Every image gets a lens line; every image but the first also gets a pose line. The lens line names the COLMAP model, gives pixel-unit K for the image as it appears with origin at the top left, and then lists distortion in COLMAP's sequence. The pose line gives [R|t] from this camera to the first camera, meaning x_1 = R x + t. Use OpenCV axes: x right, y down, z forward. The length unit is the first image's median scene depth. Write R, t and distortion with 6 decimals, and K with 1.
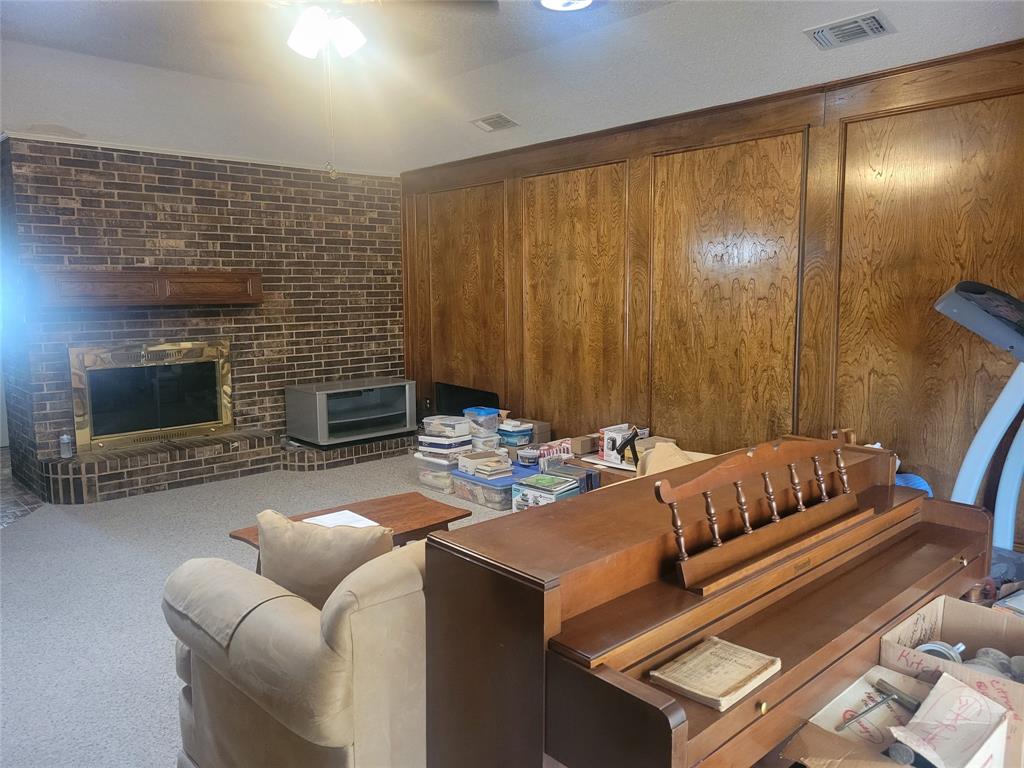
lens RADIAL K [[772.8, 0, 505.6], [0, 772.8, 383.6], [0, 0, 1]] dist [0.043239, -0.013568]
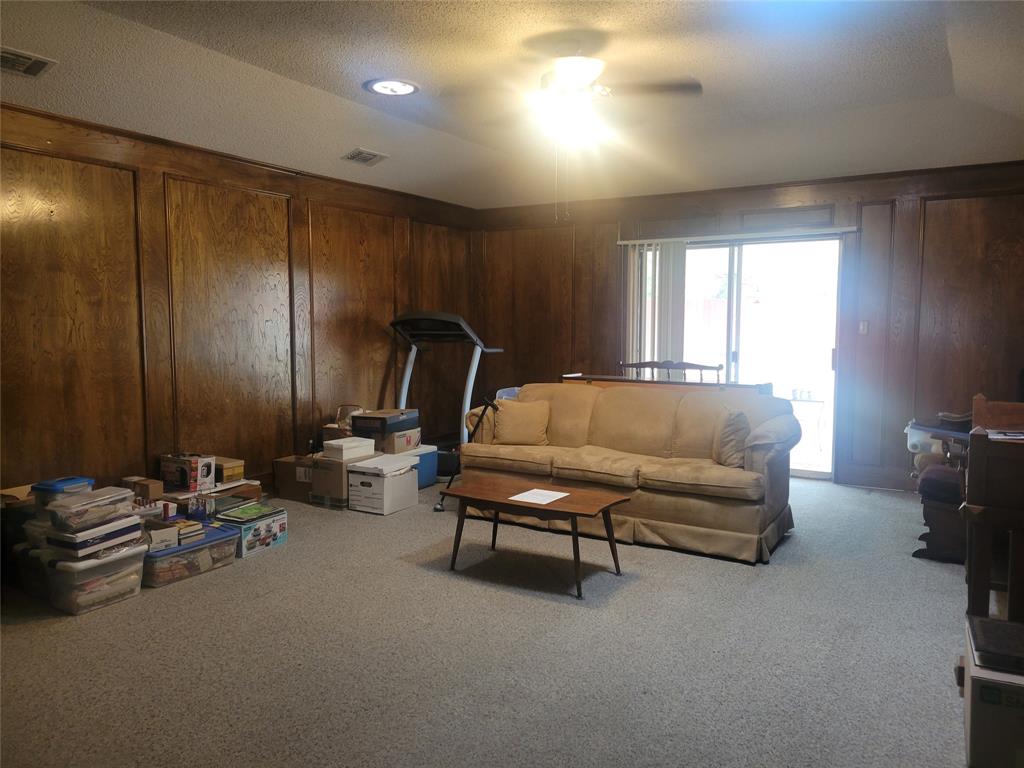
lens RADIAL K [[772.8, 0, 505.9], [0, 772.8, 383.0], [0, 0, 1]] dist [0.043239, -0.013568]
pose [[-0.296039, -0.065286, 0.952942, -0.891396], [0.123891, 0.986609, 0.106080, -0.086088], [-0.947107, 0.149465, -0.283986, 0.908082]]
